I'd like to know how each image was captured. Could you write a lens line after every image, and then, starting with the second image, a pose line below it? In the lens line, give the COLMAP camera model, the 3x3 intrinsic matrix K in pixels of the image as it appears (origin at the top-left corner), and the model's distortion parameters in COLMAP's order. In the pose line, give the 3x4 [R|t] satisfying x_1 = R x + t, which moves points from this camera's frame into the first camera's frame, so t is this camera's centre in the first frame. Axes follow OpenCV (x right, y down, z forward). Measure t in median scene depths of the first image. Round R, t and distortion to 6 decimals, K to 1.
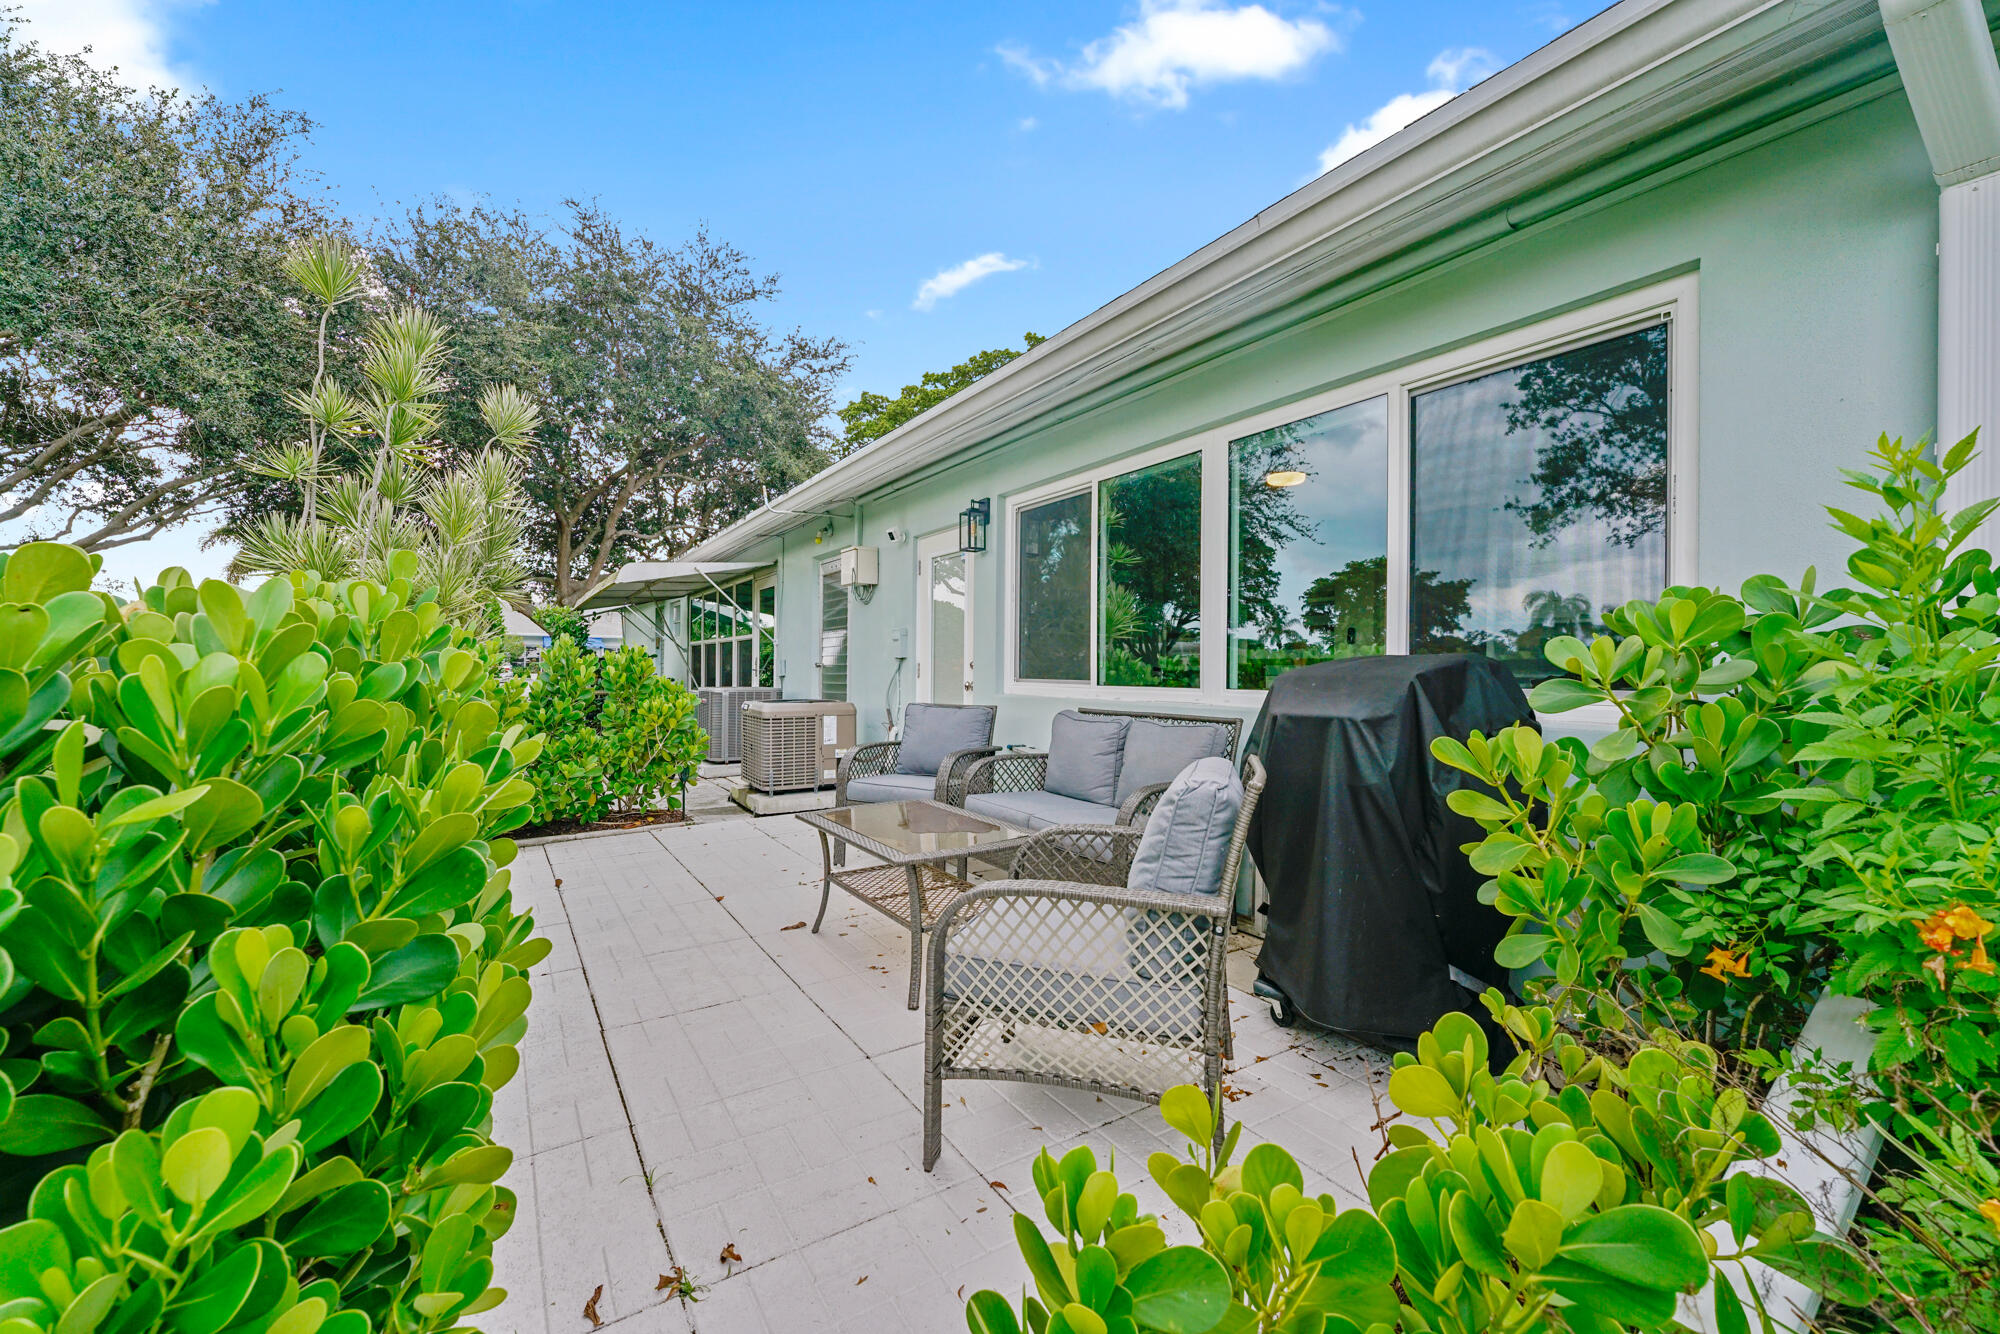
lens RADIAL K [[811.3, 0, 1006.5], [0, 811.3, 666.7], [0, 0, 1]] dist [-0.002113, 0.000484]
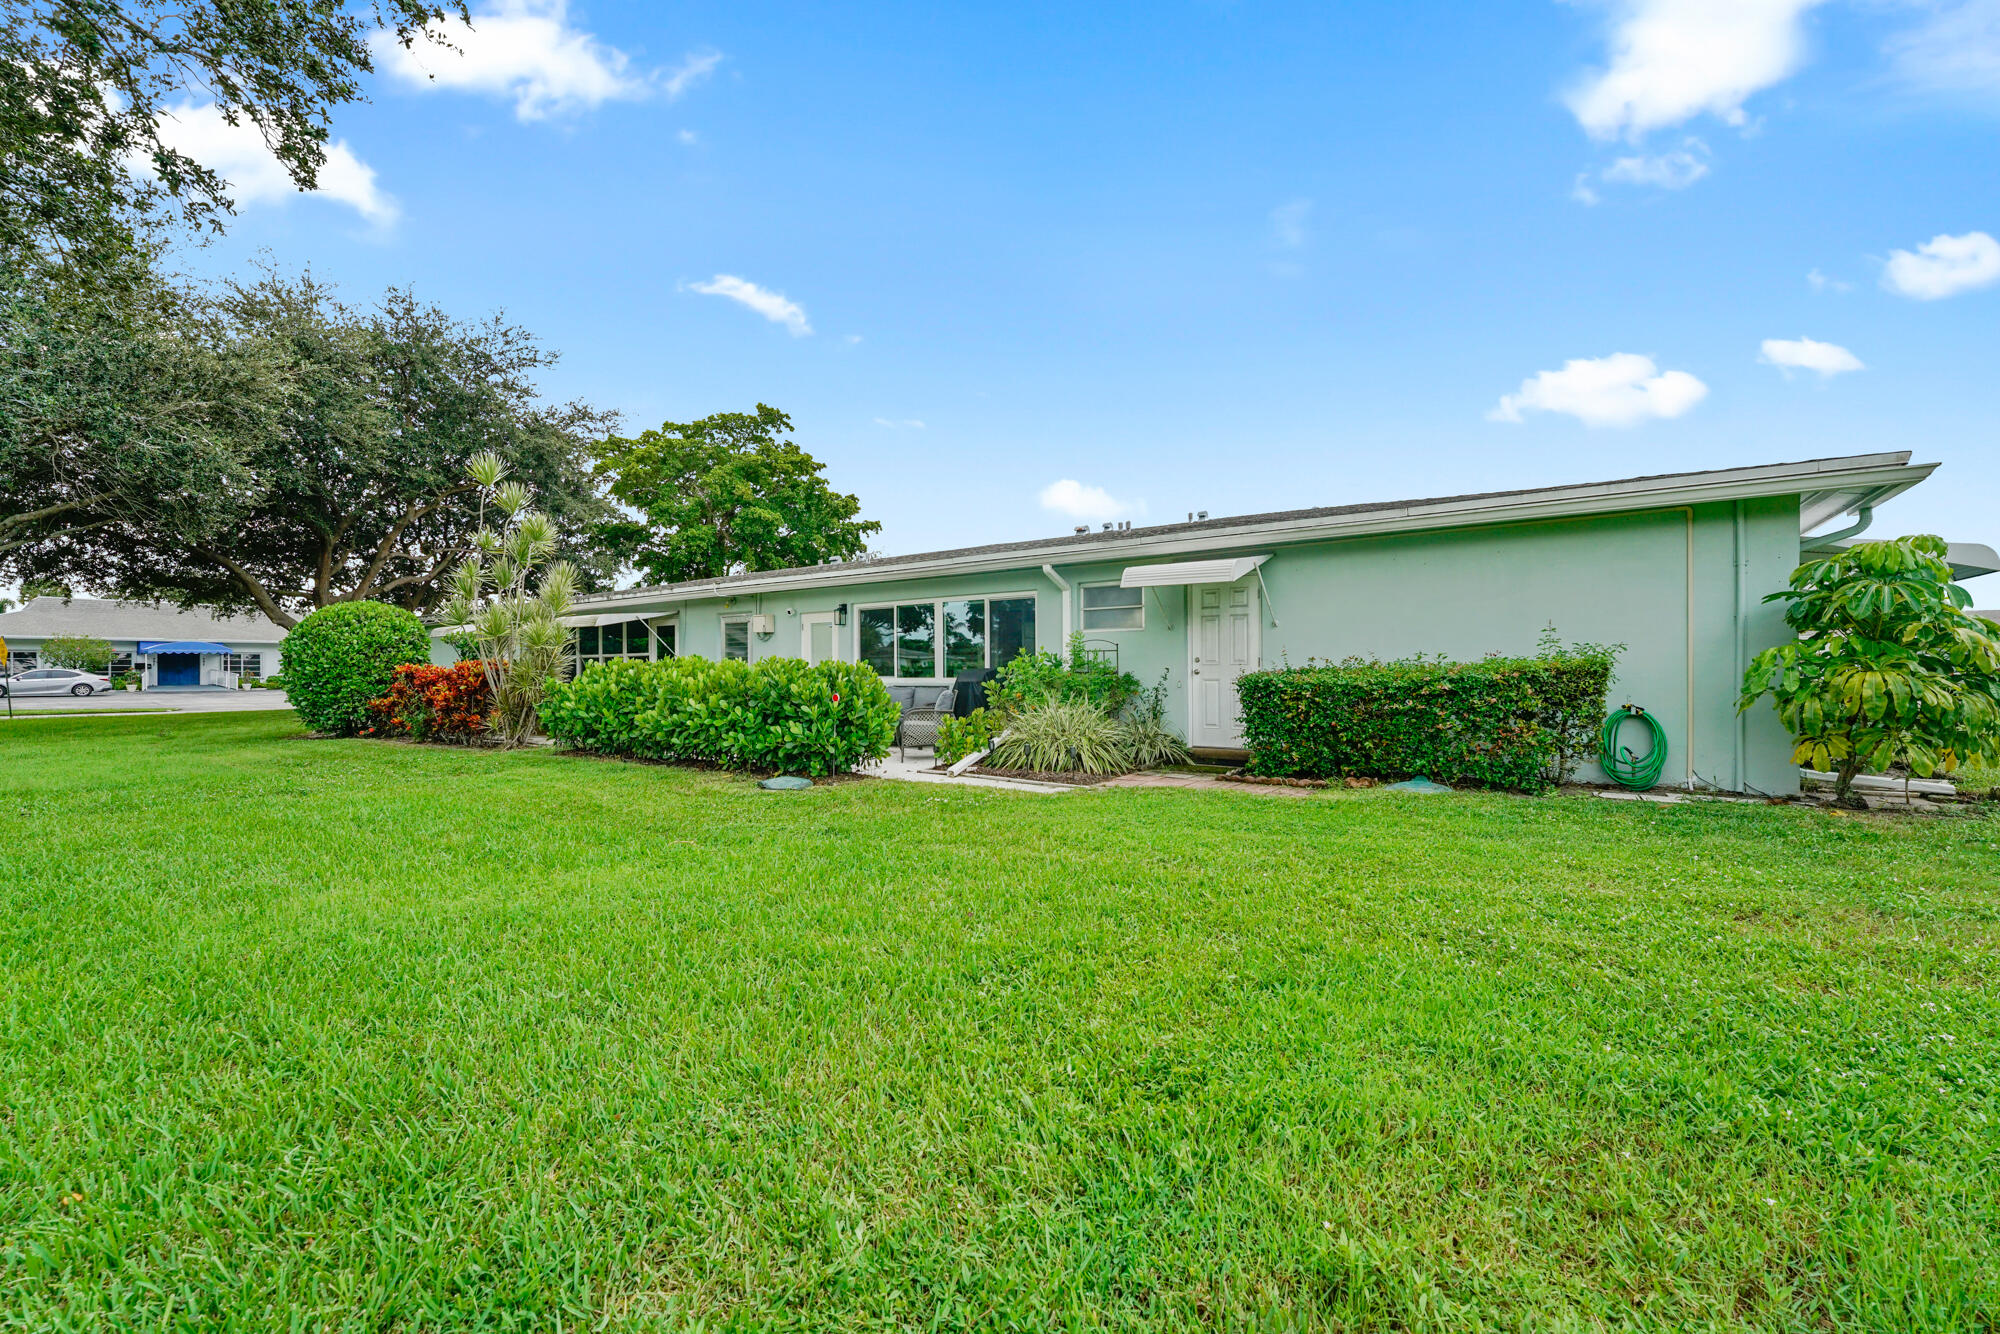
lens RADIAL K [[811.3, 0, 999.9], [0, 811.3, 666.9], [0, 0, 1]] dist [-0.002113, 0.000484]
pose [[0.924972, -0.011366, 0.379866, -0.203177], [0.010454, 0.999935, 0.004463, -0.007540], [-0.379893, -0.000157, 0.925031, -0.566059]]
